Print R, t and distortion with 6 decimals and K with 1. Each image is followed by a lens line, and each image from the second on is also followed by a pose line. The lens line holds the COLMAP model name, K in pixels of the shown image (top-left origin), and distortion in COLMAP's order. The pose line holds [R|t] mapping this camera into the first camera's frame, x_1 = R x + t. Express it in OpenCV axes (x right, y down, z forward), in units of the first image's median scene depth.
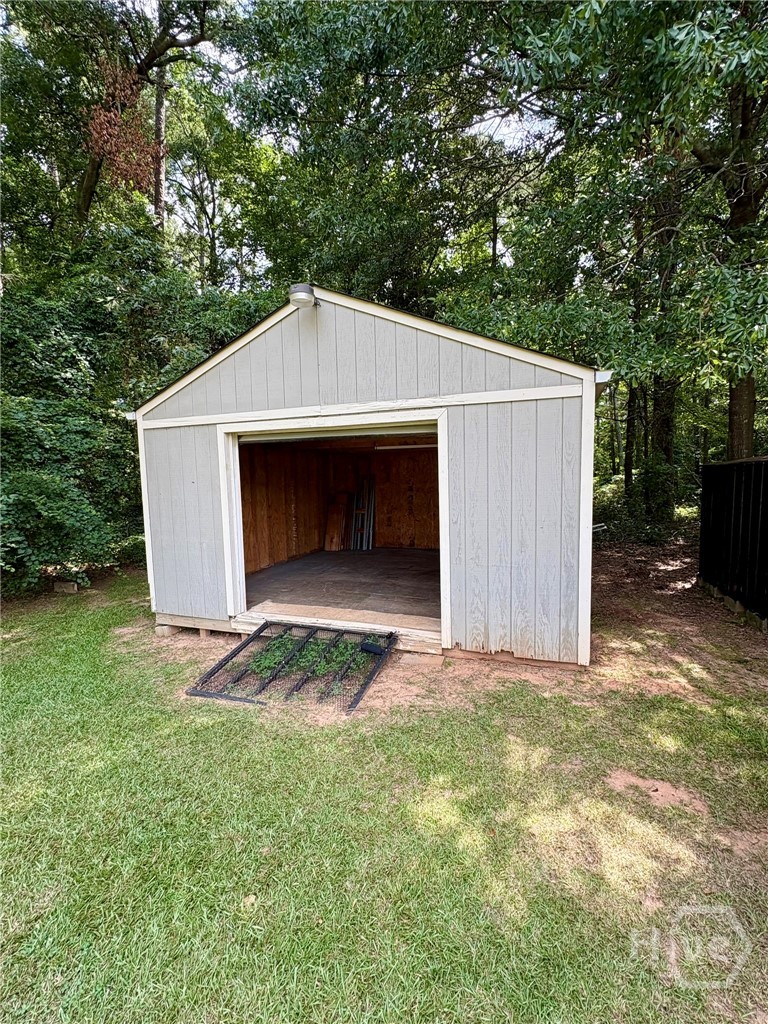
lens RADIAL K [[451.3, 0, 389.5], [0, 451.3, 514.6], [0, 0, 1]] dist [-0.001086, 0.000223]
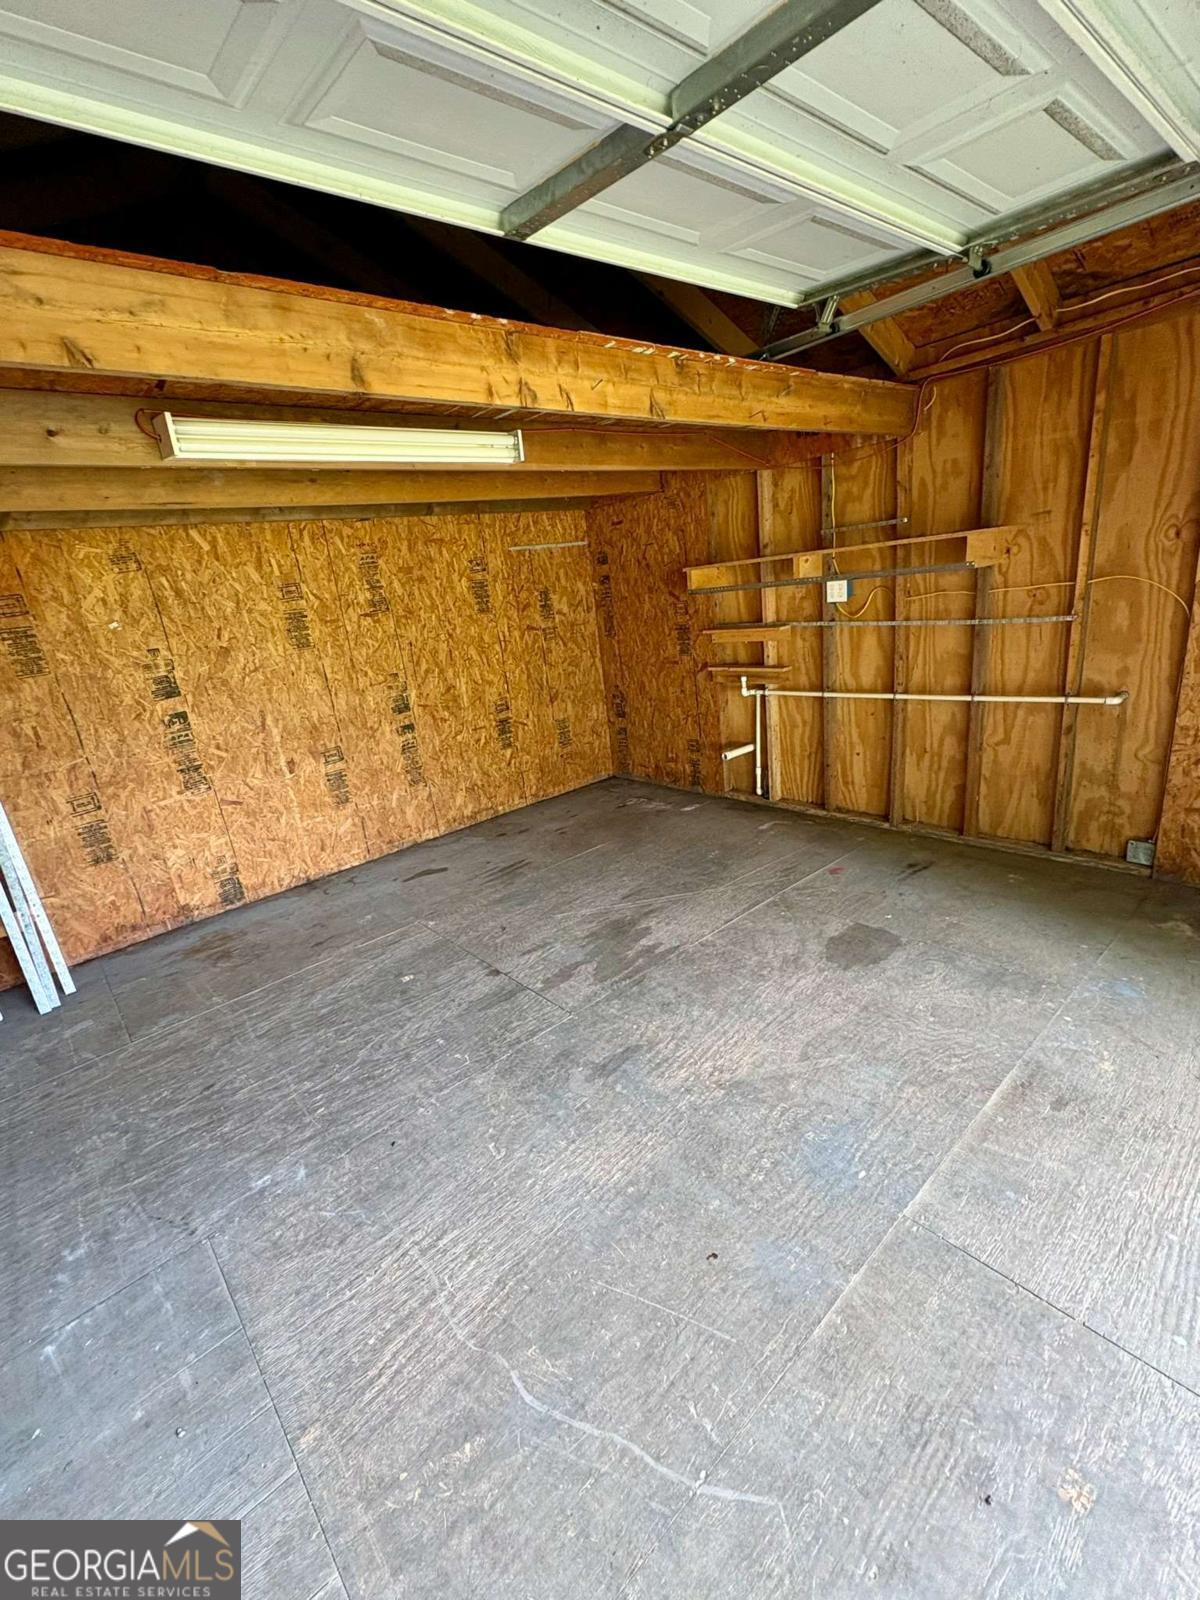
lens RADIAL K [[705.2, 0, 604.0], [0, 705.2, 798.9], [0, 0, 1]] dist [-0.001086, 0.000223]
pose [[0.476170, -0.295674, 0.828154, -0.299580], [0.183928, 0.954434, 0.235005, -0.078326], [-0.859903, 0.040419, 0.508856, 1.026425]]
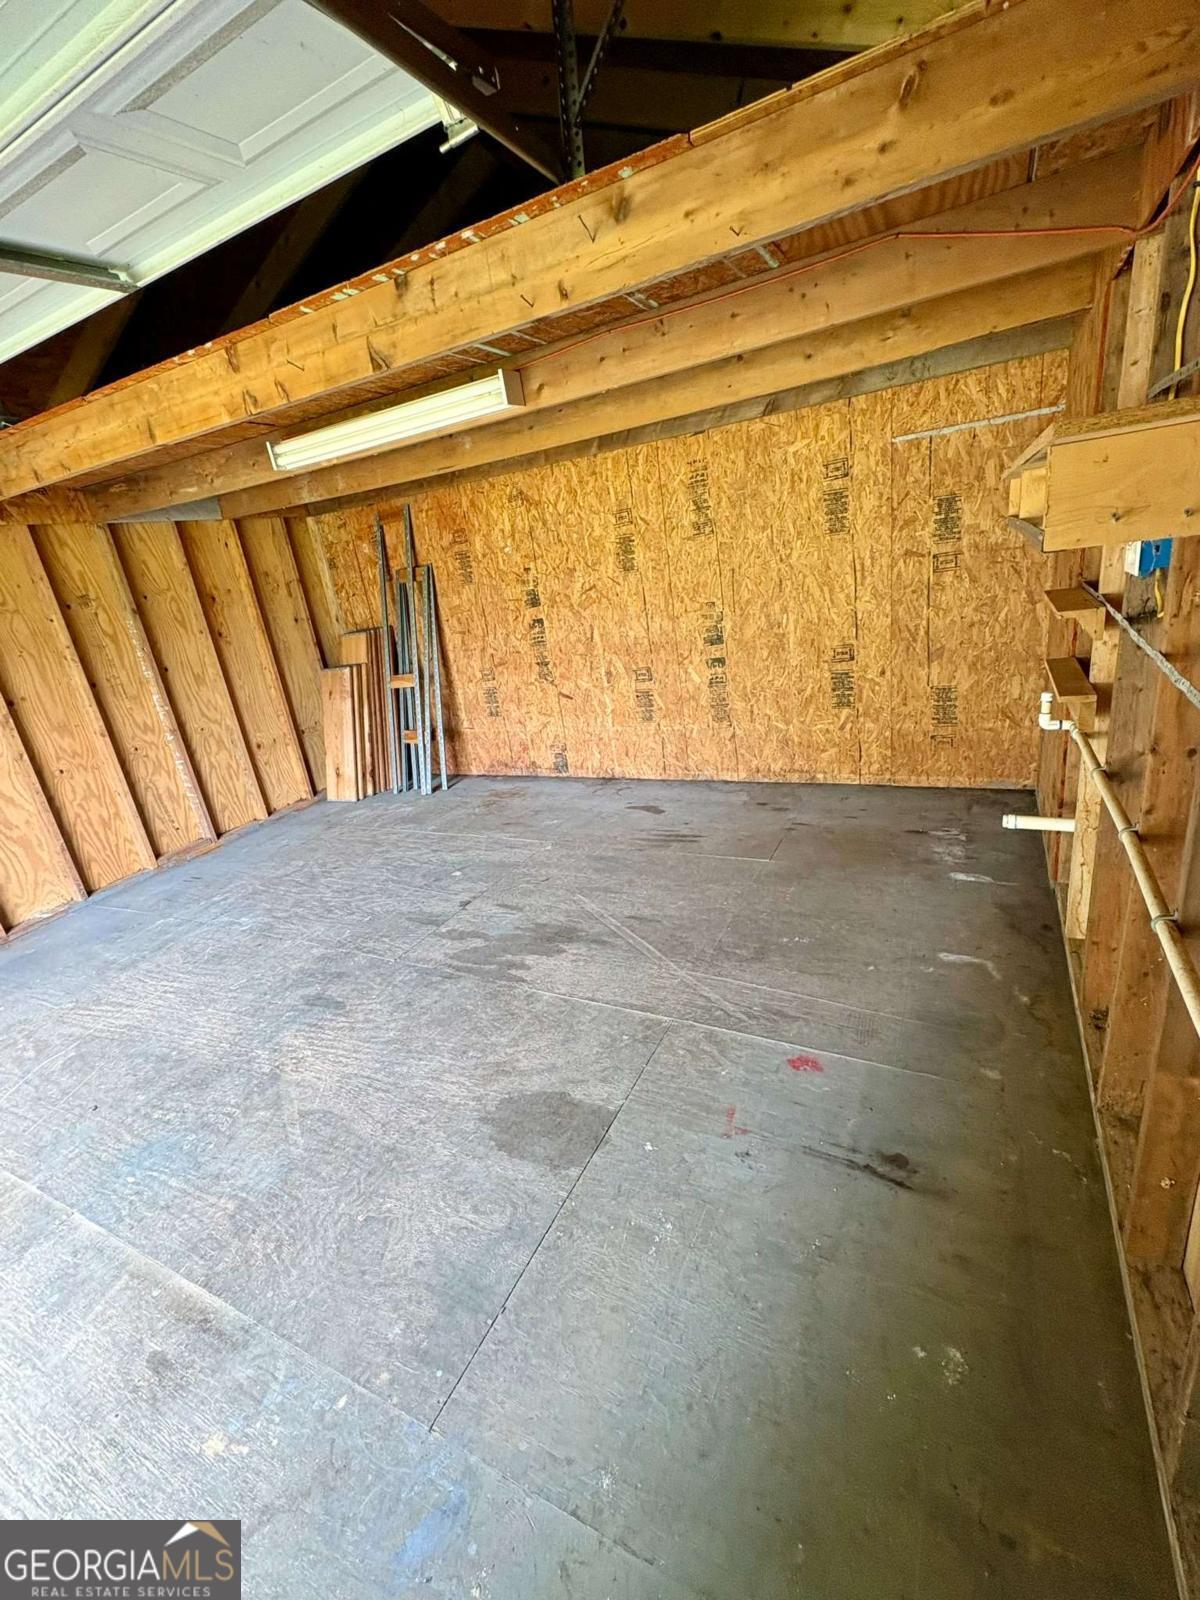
lens RADIAL K [[705.2, 0, 597.5], [0, 705.2, 800.8], [0, 0, 1]] dist [-0.001086, 0.000223]
pose [[0.983819, -0.067015, -0.166162, 0.283400], [0.106863, 0.963876, 0.243975, -0.061965], [0.143809, -0.257784, 0.955440, 0.837385]]
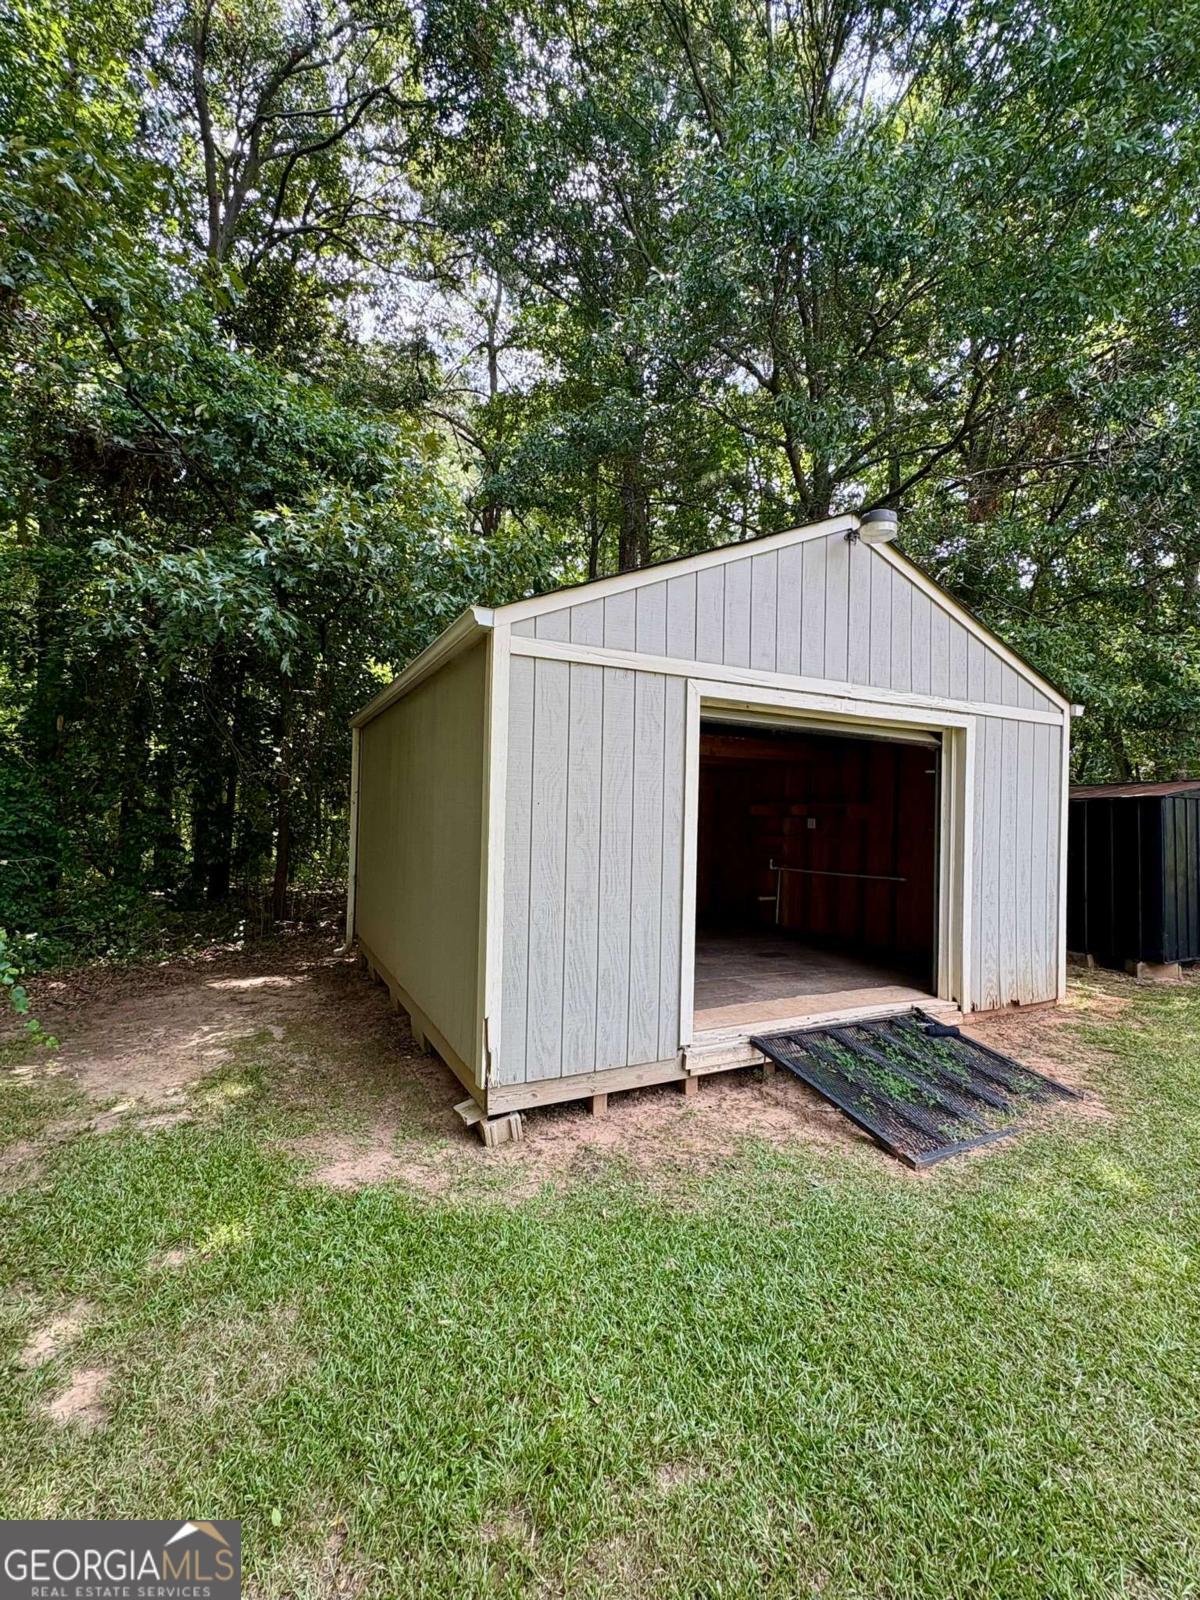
lens RADIAL K [[705.2, 0, 601.5], [0, 705.2, 794.1], [0, 0, 1]] dist [-0.001086, 0.000223]
pose [[0.669989, 0.062804, 0.739709, -0.986004], [0.029675, 0.993353, -0.111218, 0.026149], [-0.741778, 0.096465, 0.663672, 0.492870]]
